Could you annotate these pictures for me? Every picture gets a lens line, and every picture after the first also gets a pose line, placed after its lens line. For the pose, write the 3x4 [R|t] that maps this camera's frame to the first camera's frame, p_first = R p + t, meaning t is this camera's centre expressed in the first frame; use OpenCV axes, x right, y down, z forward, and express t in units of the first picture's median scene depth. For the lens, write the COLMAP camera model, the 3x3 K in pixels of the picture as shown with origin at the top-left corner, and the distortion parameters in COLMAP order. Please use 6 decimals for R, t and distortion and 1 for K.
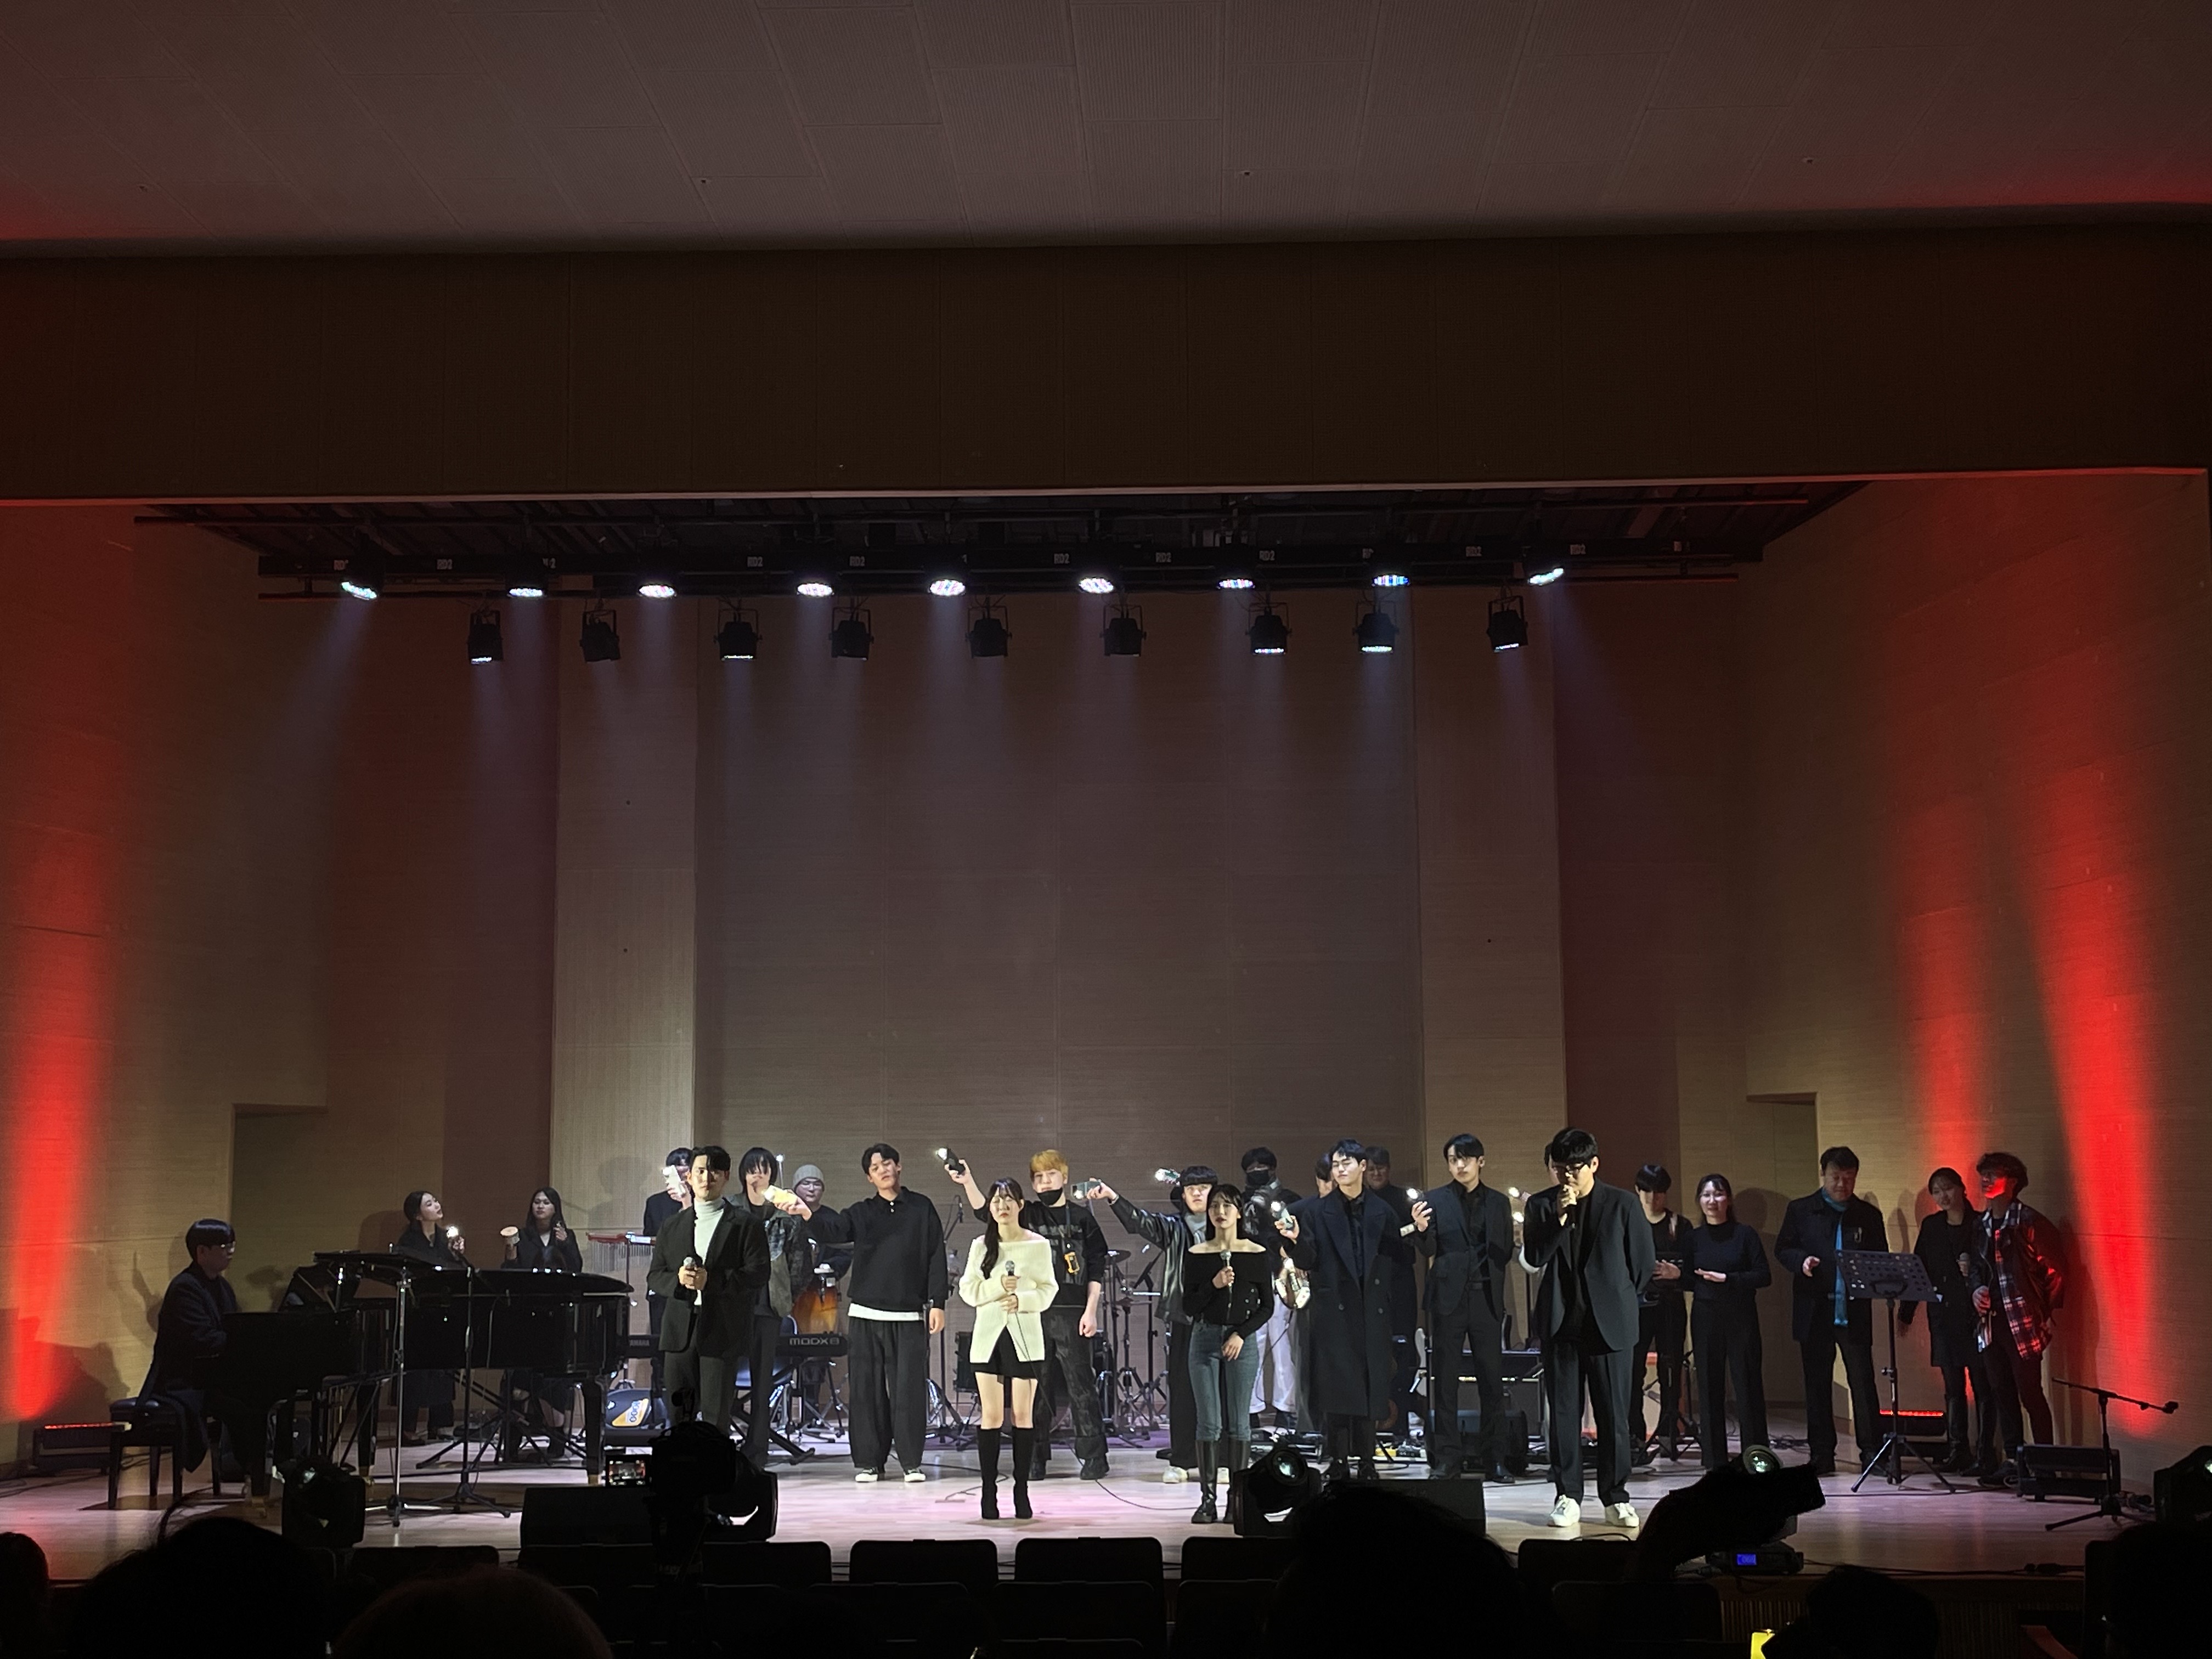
lens RADIAL K [[2570.4, 0, 1106.0], [0, 2570.4, 829.5], [0, 0, 1]] dist [0.035876, 0.006003]
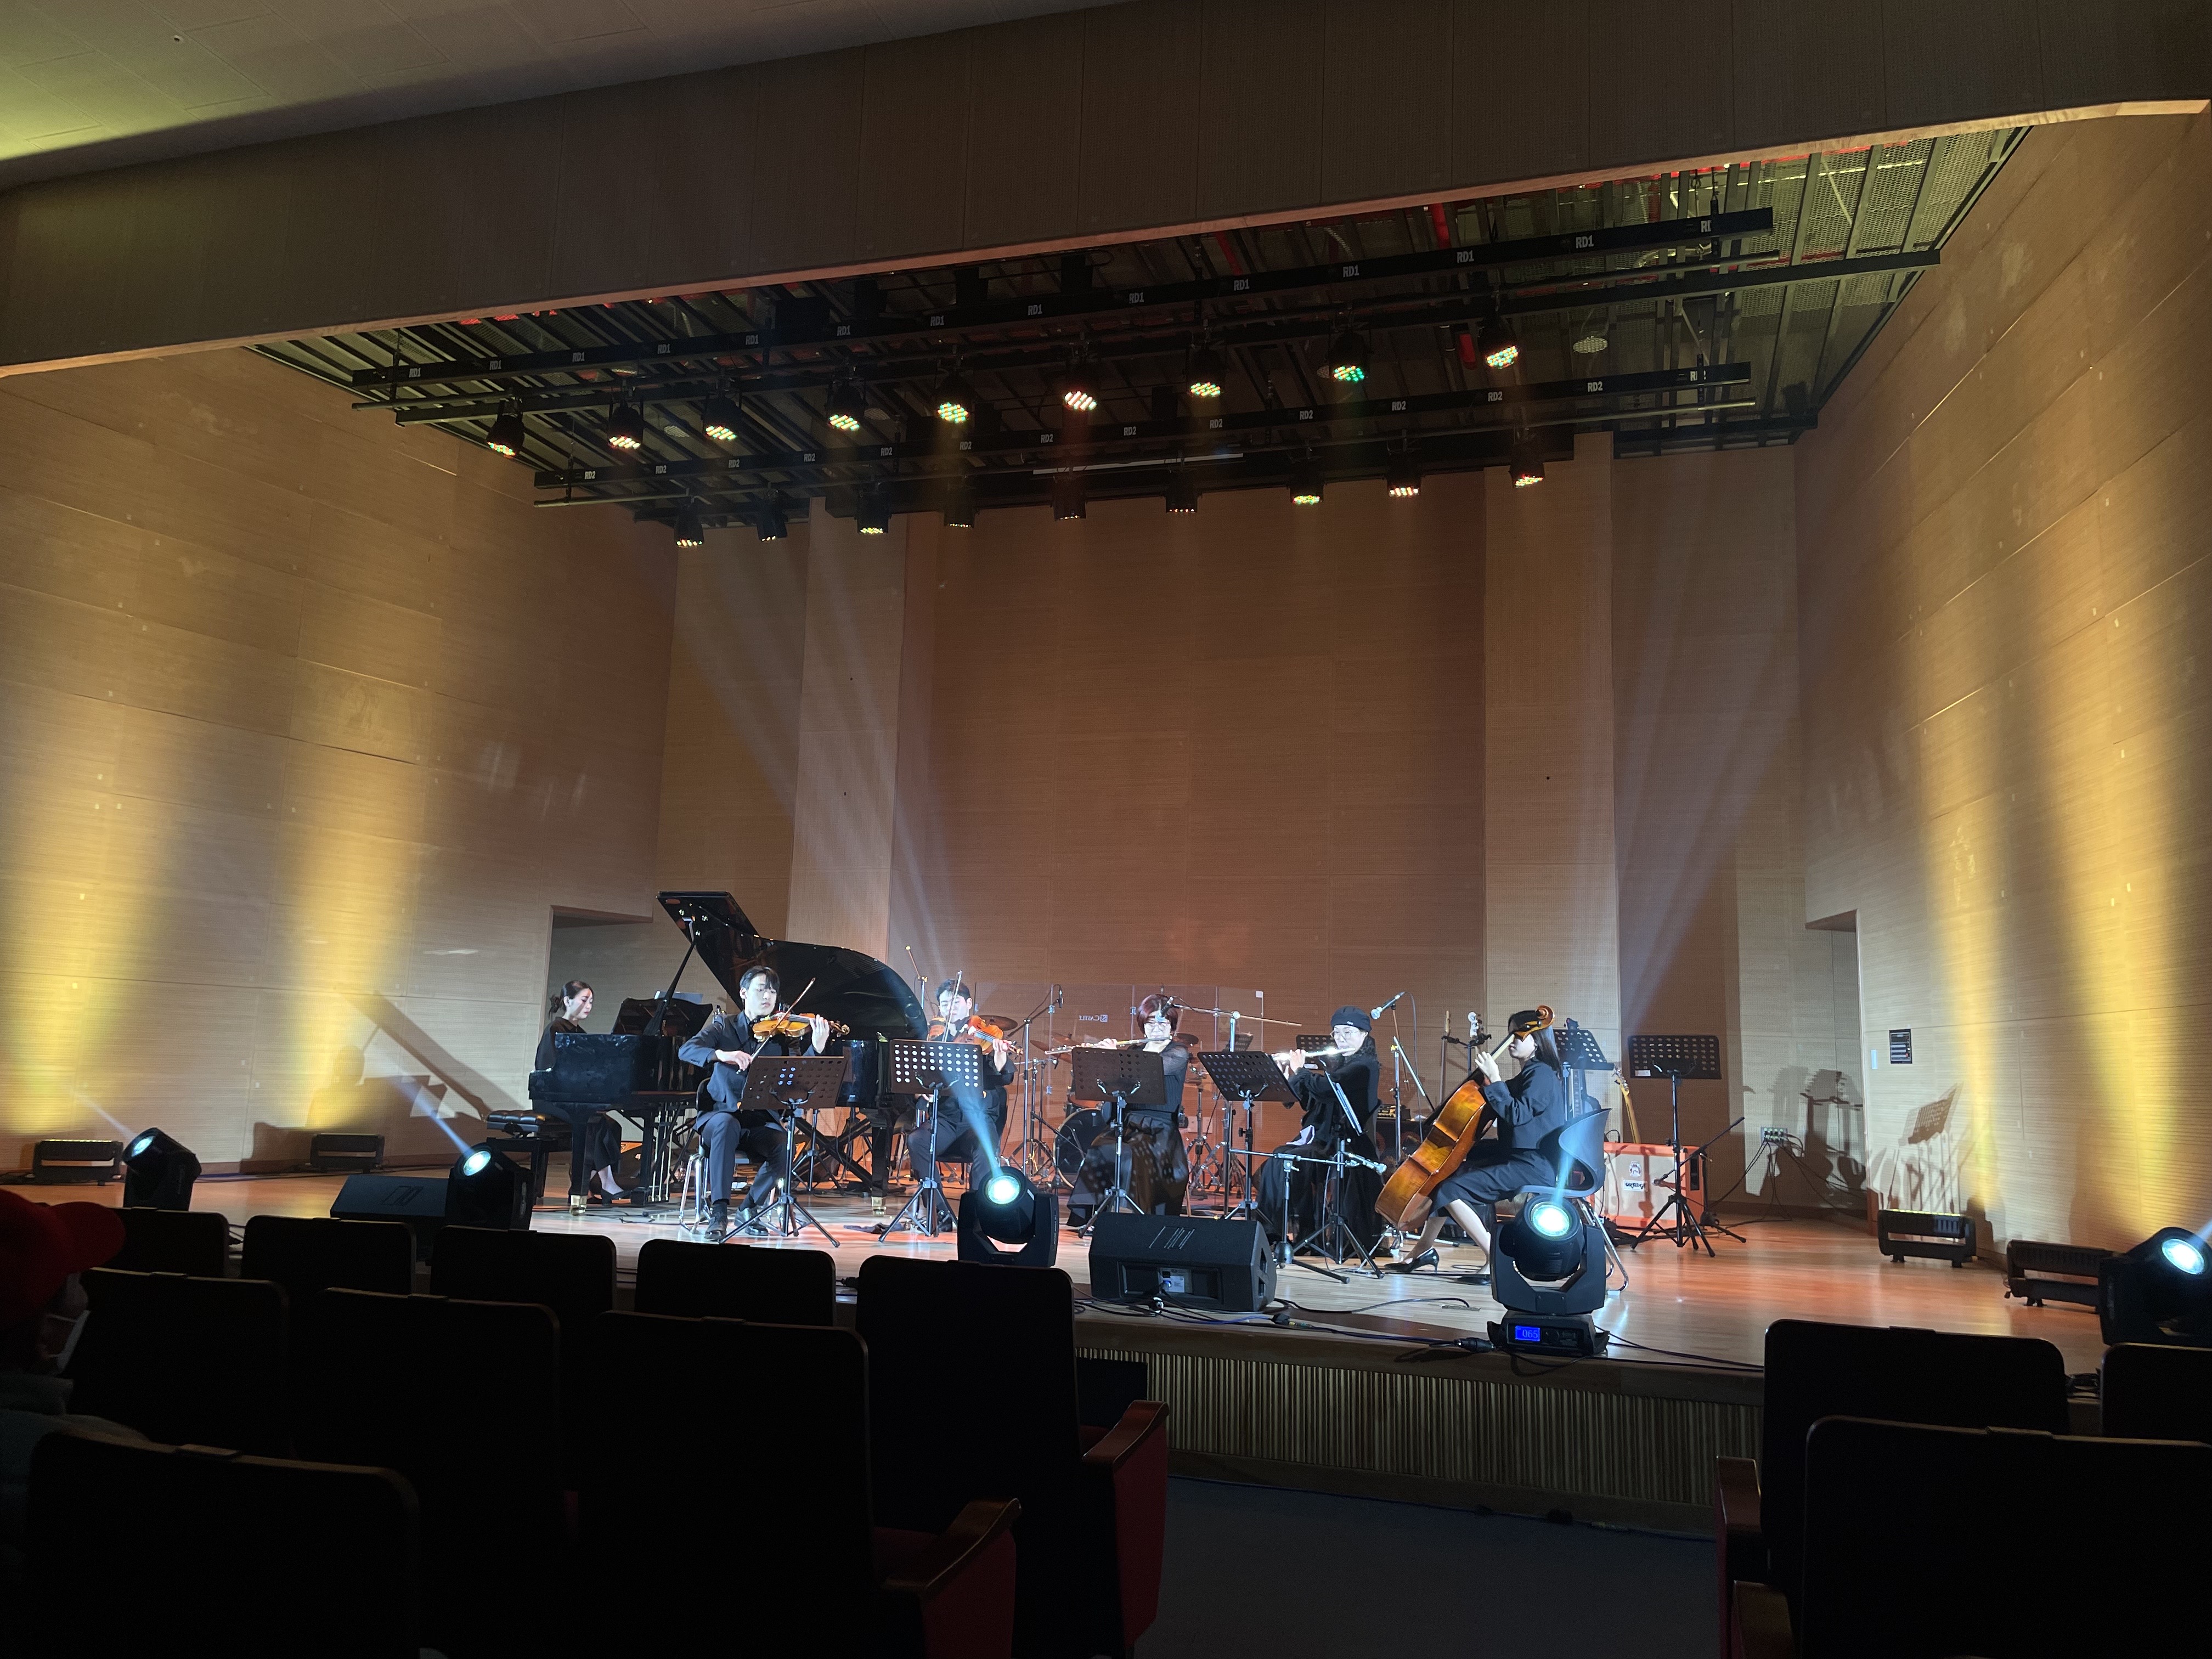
lens RADIAL K [[1663.7, 0, 1067.5], [0, 1663.7, 823.0], [0, 0, 1]] dist [0.040670, -0.000550]
pose [[0.967024, 0.001572, -0.254680, 0.154329], [-0.003239, 0.999976, -0.006127, 0.079337], [0.254664, 0.006750, 0.967006, 0.286294]]
